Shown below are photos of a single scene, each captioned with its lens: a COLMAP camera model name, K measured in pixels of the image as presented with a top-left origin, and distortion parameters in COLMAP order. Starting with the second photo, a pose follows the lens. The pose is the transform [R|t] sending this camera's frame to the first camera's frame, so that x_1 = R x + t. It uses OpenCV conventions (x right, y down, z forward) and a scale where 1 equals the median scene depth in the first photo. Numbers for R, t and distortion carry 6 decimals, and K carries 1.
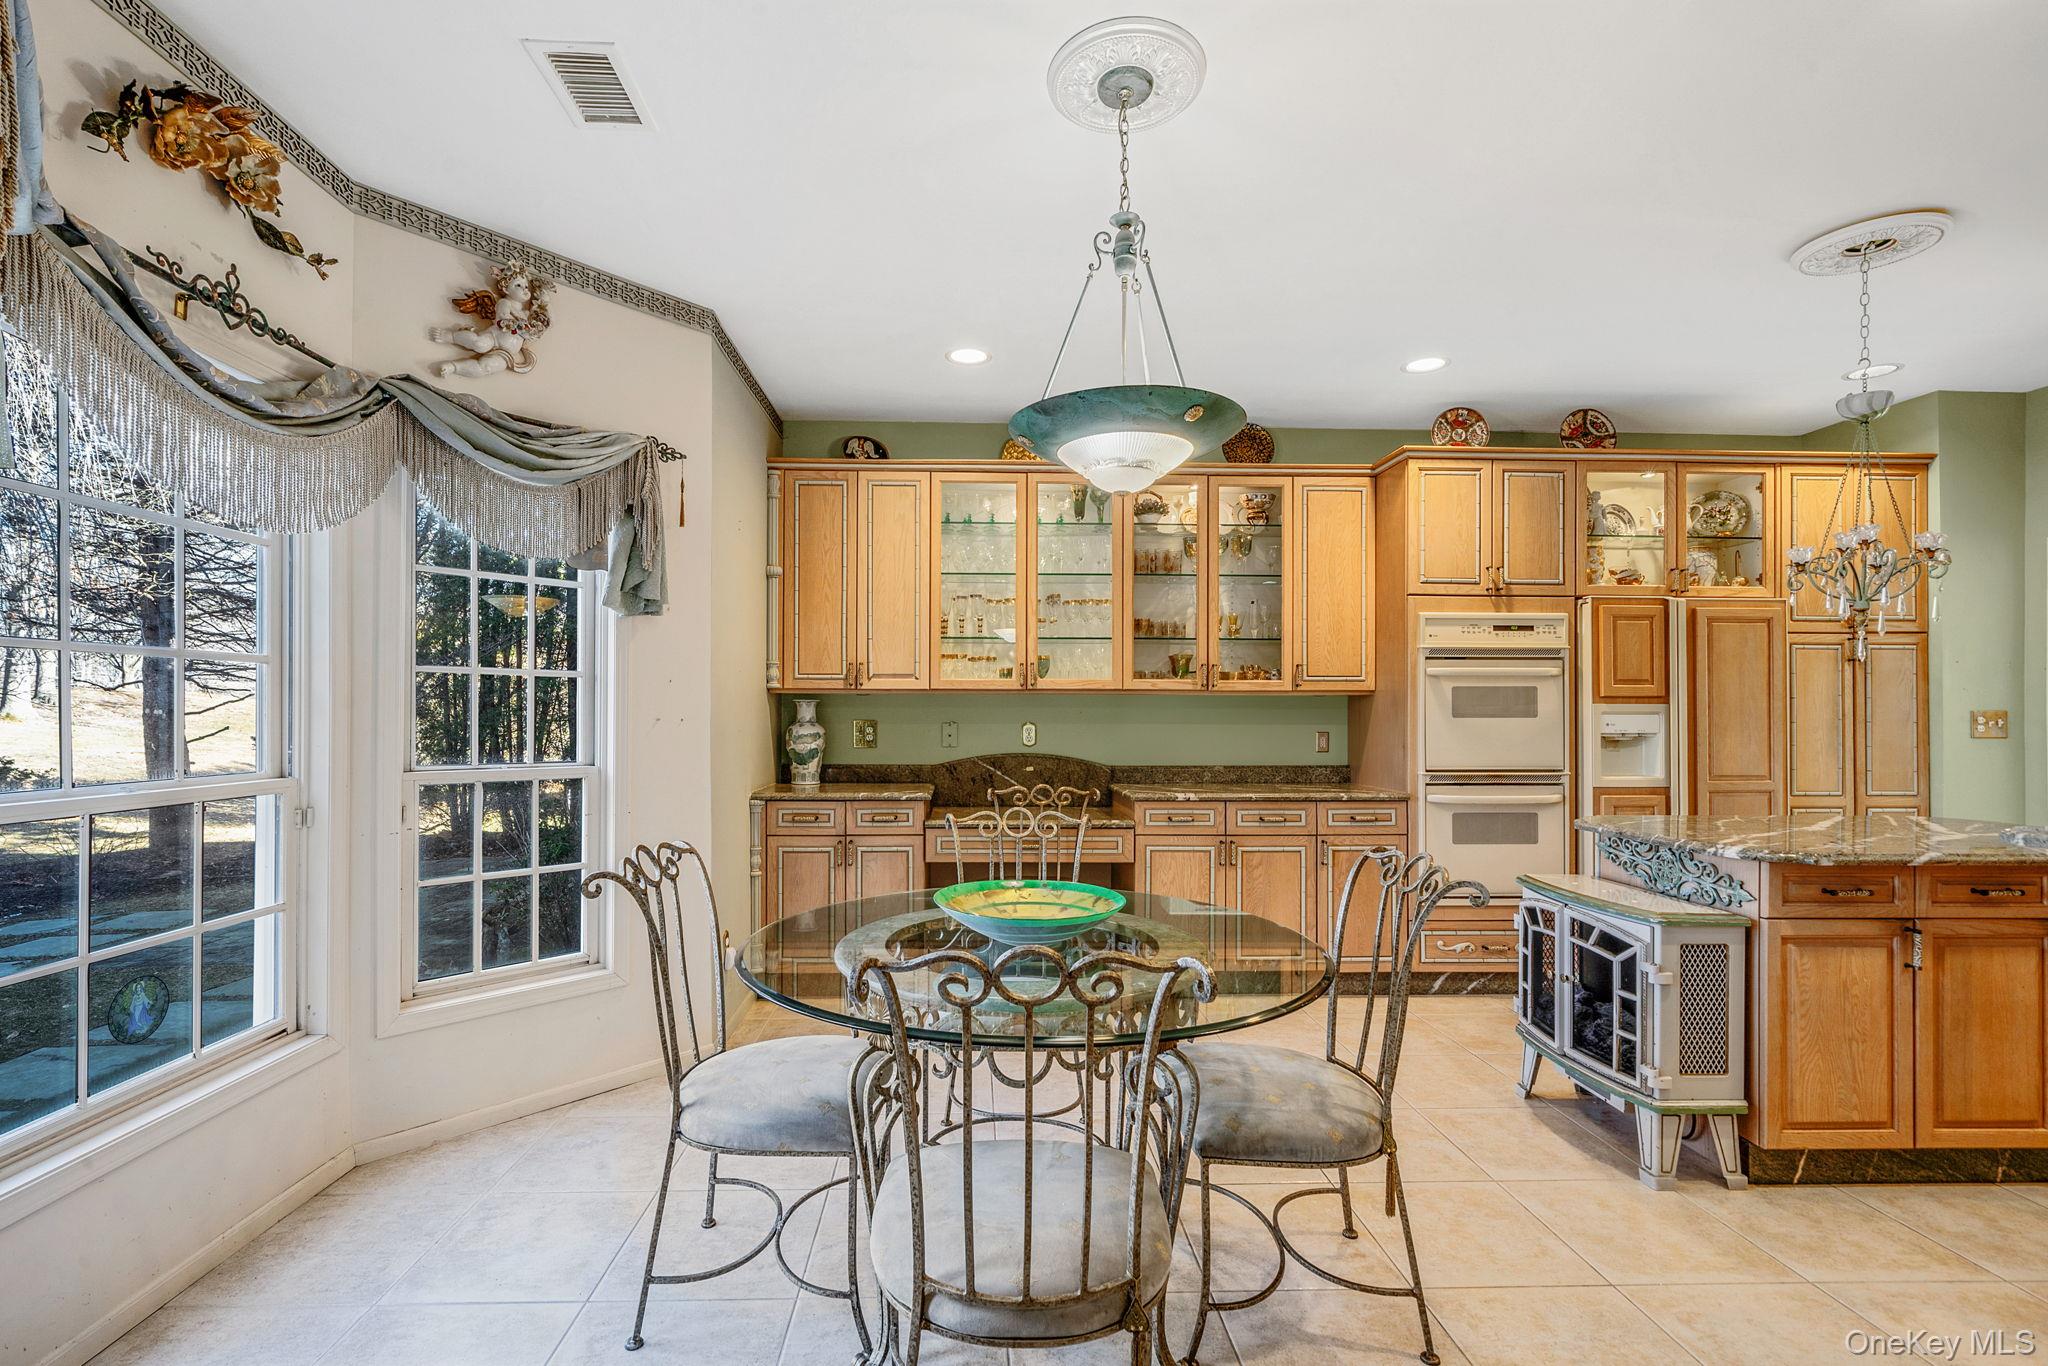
lens RADIAL K [[896.2, 0, 983.9], [0, 896.2, 711.9], [0, 0, 1]] dist [-0.001857, -0.000192]
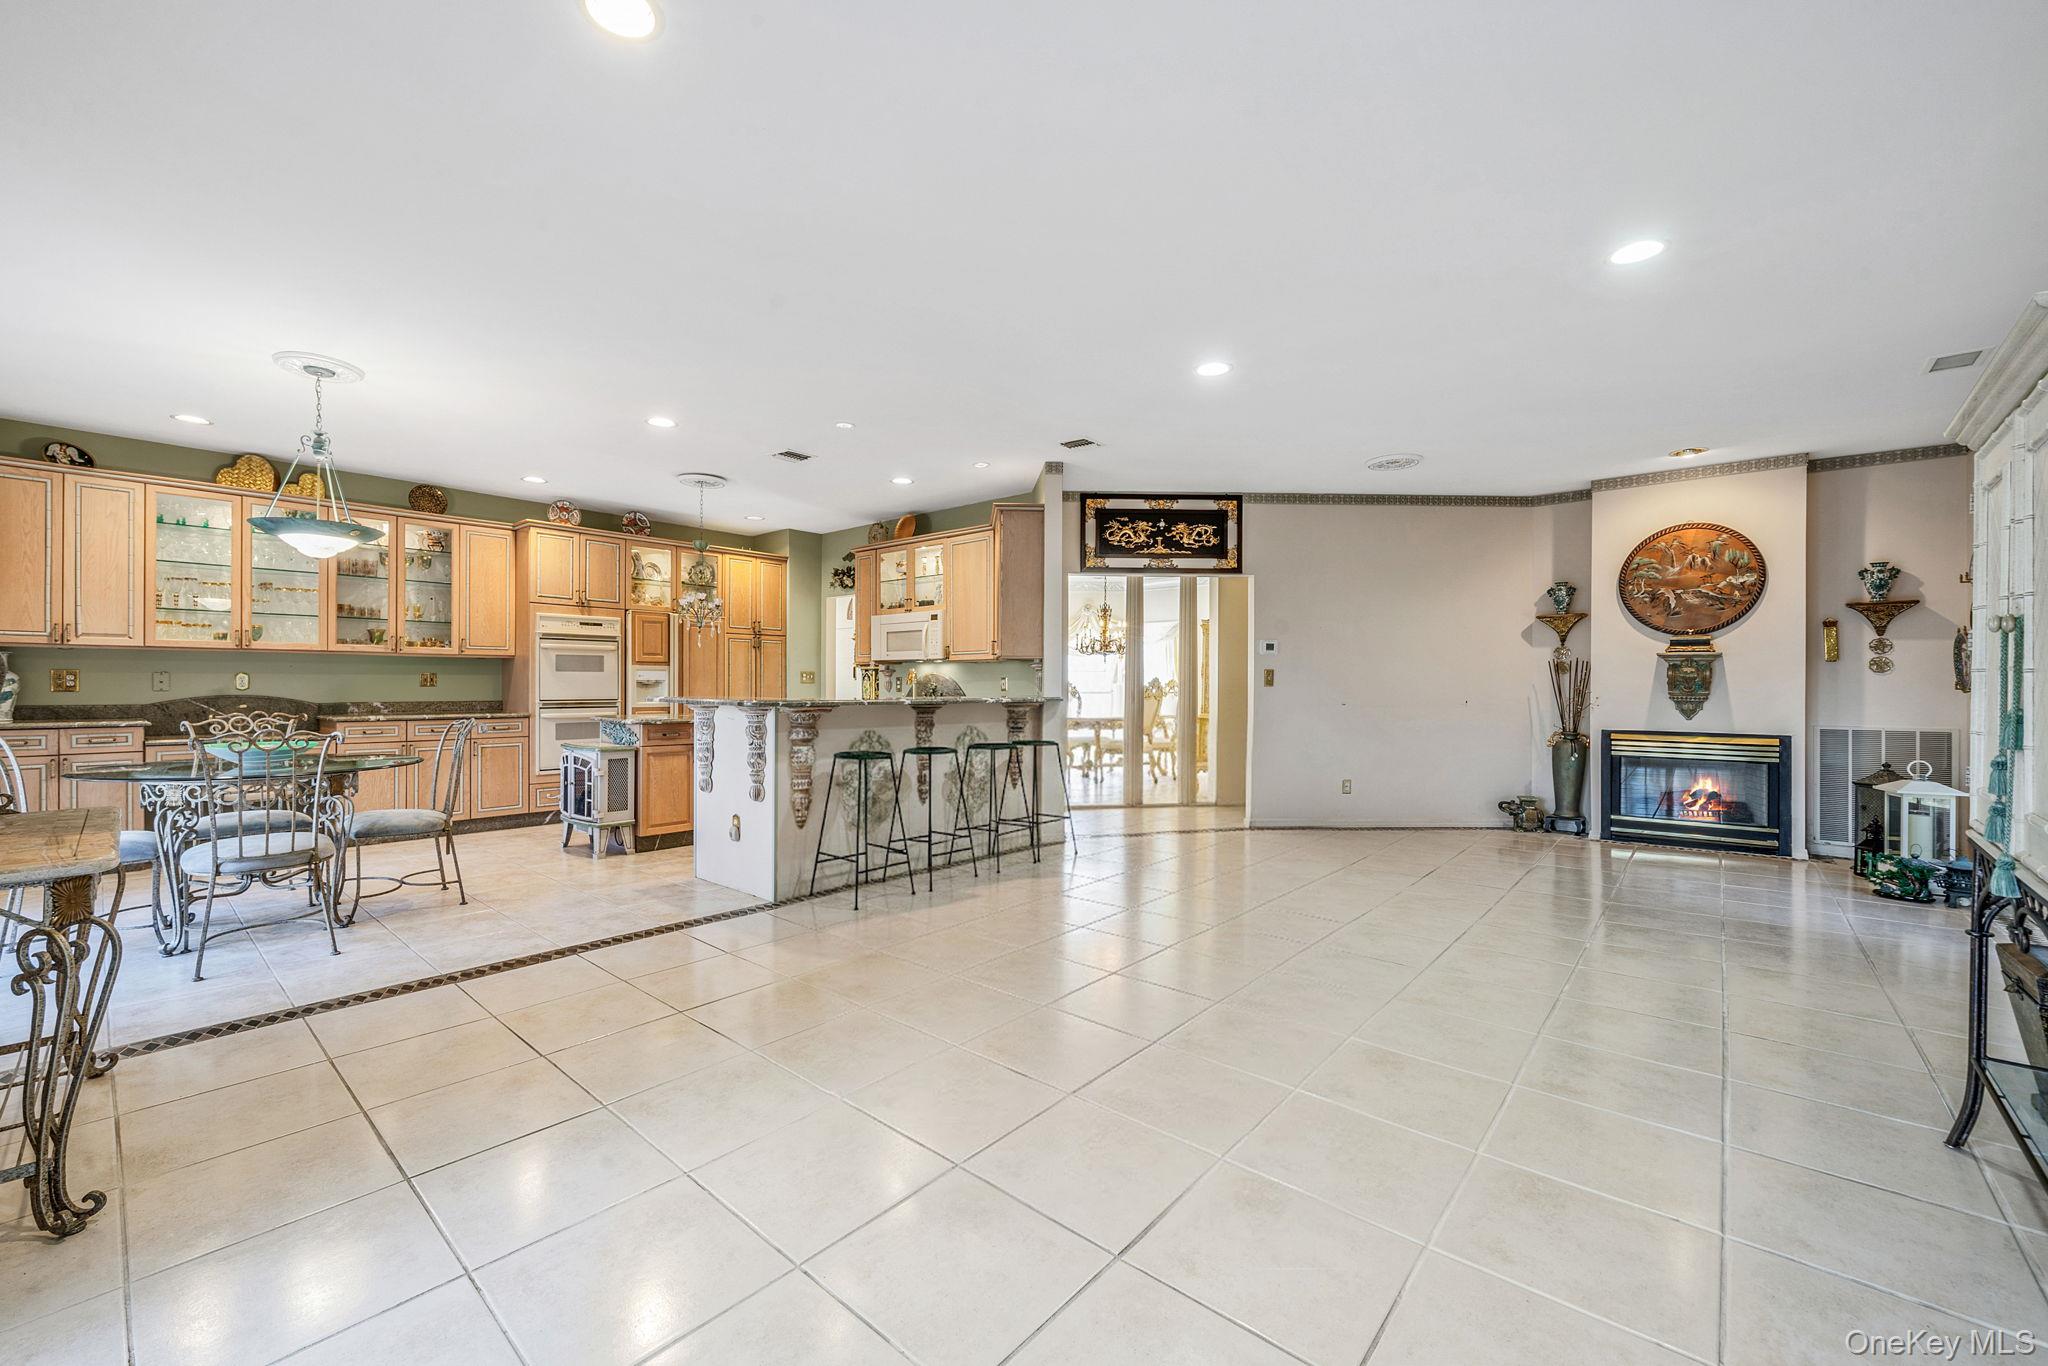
lens RADIAL K [[816.5, 0, 986.9], [0, 816.5, 682.5], [0, 0, 1]] dist [-0.001205, -0.000061]
pose [[0.686482, 0.001458, 0.727145, -0.082465], [-0.001941, 0.999998, -0.000172, 0.026876], [-0.727144, -0.001294, 0.686484, -0.759345]]
